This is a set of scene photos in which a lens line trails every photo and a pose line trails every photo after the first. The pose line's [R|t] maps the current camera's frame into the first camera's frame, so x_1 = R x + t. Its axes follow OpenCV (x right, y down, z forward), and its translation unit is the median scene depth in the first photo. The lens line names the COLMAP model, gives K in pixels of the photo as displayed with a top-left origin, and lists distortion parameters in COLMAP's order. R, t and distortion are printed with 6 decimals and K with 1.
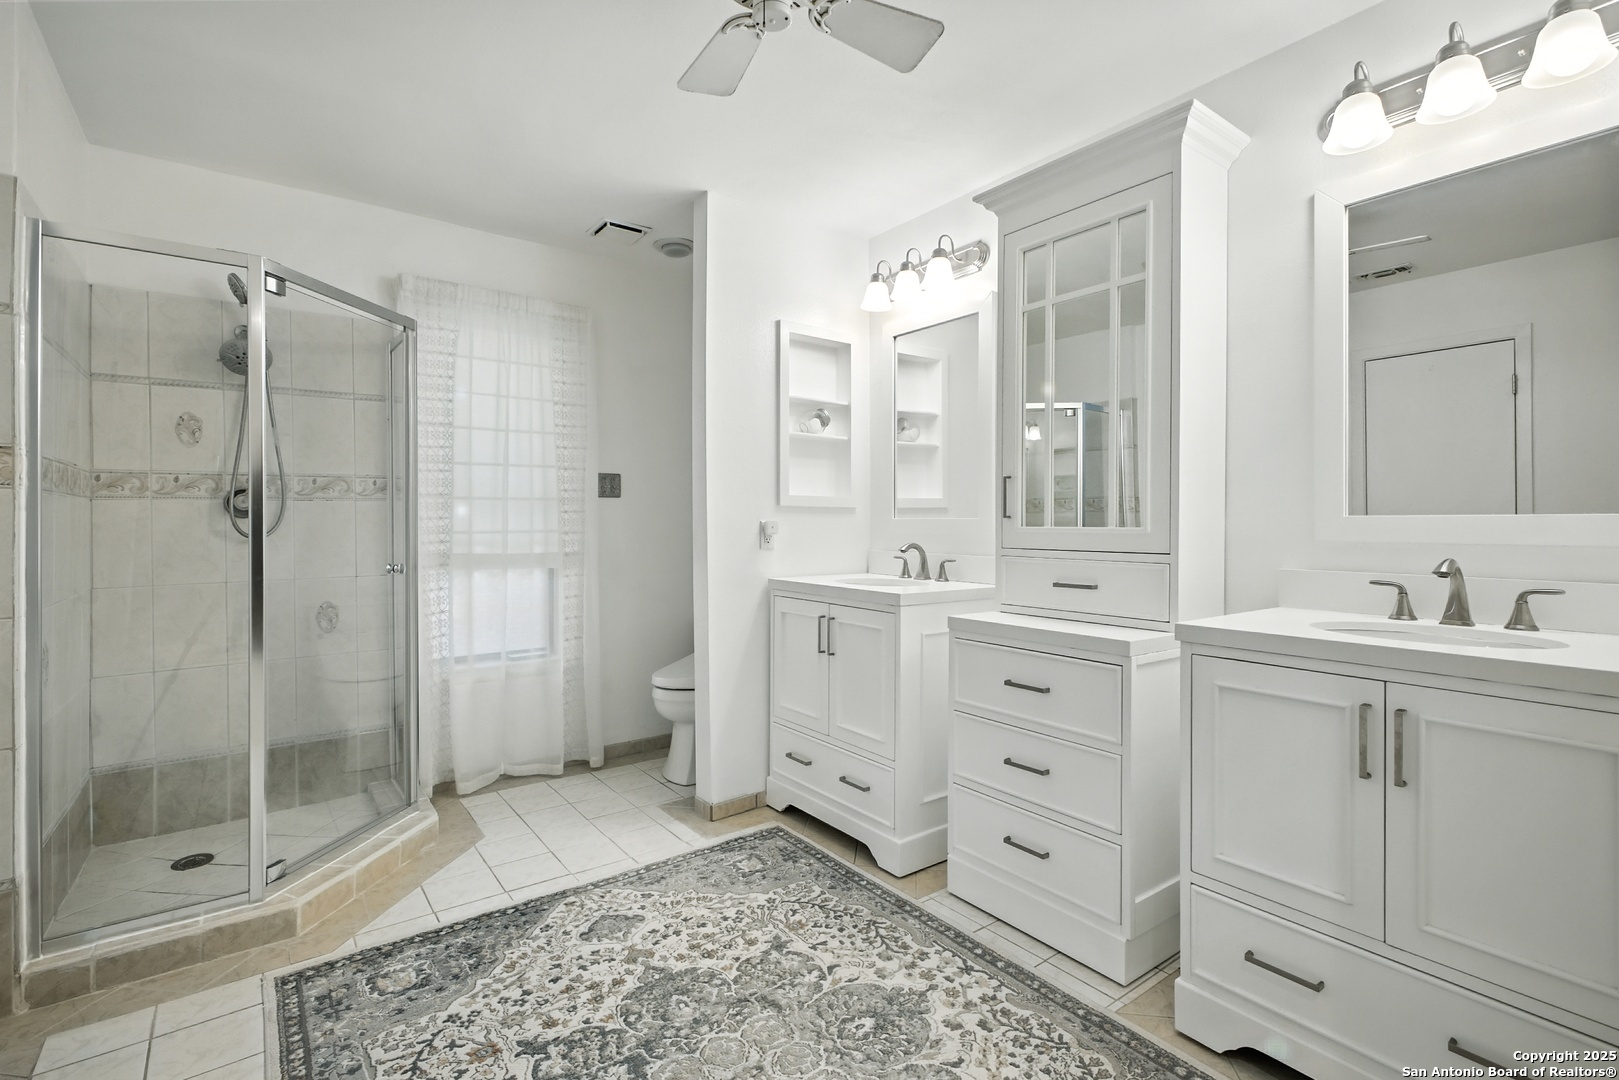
lens RADIAL K [[731.7, 0, 809.1], [0, 731.7, 536.7], [0, 0, 1]] dist [0.008307, 0.000126]
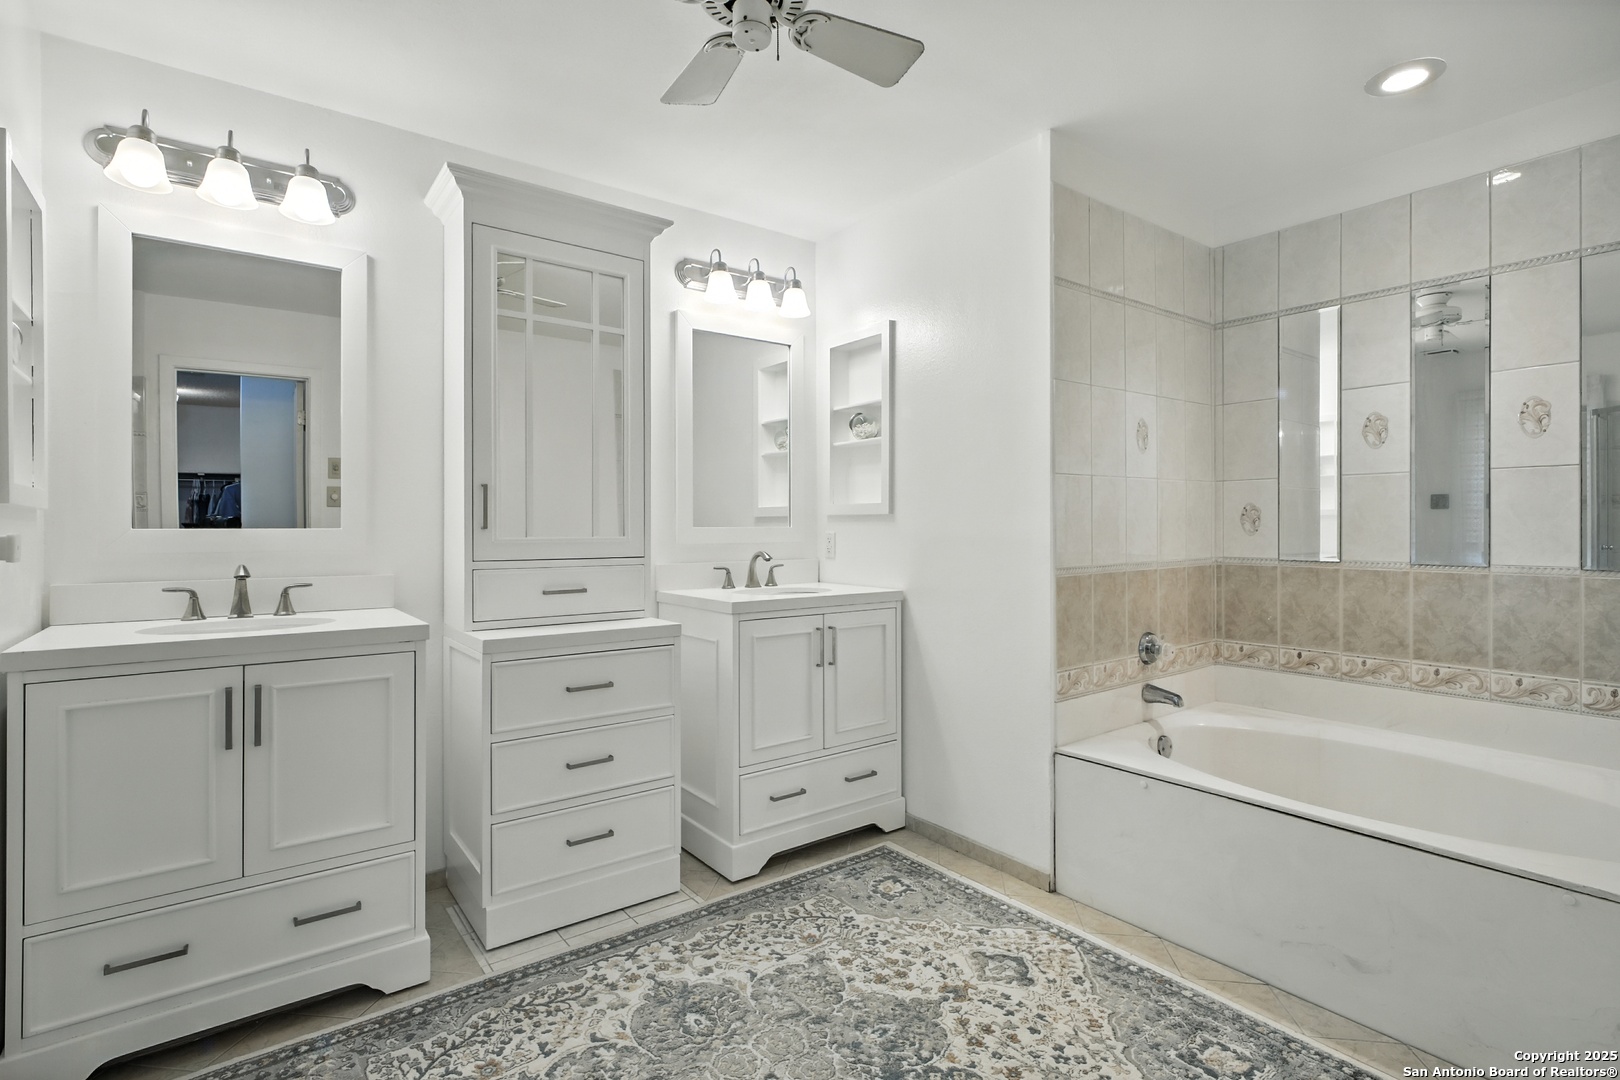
lens RADIAL K [[759.5, 0, 810.0], [0, 759.5, 540.0], [0, 0, 1]] dist [0.011908, 0.000175]
pose [[0.026112, -0.022002, 0.999417, -0.872220], [0.019288, 0.999583, 0.021502, -0.030704], [-0.999473, 0.018716, 0.026525, 0.704157]]
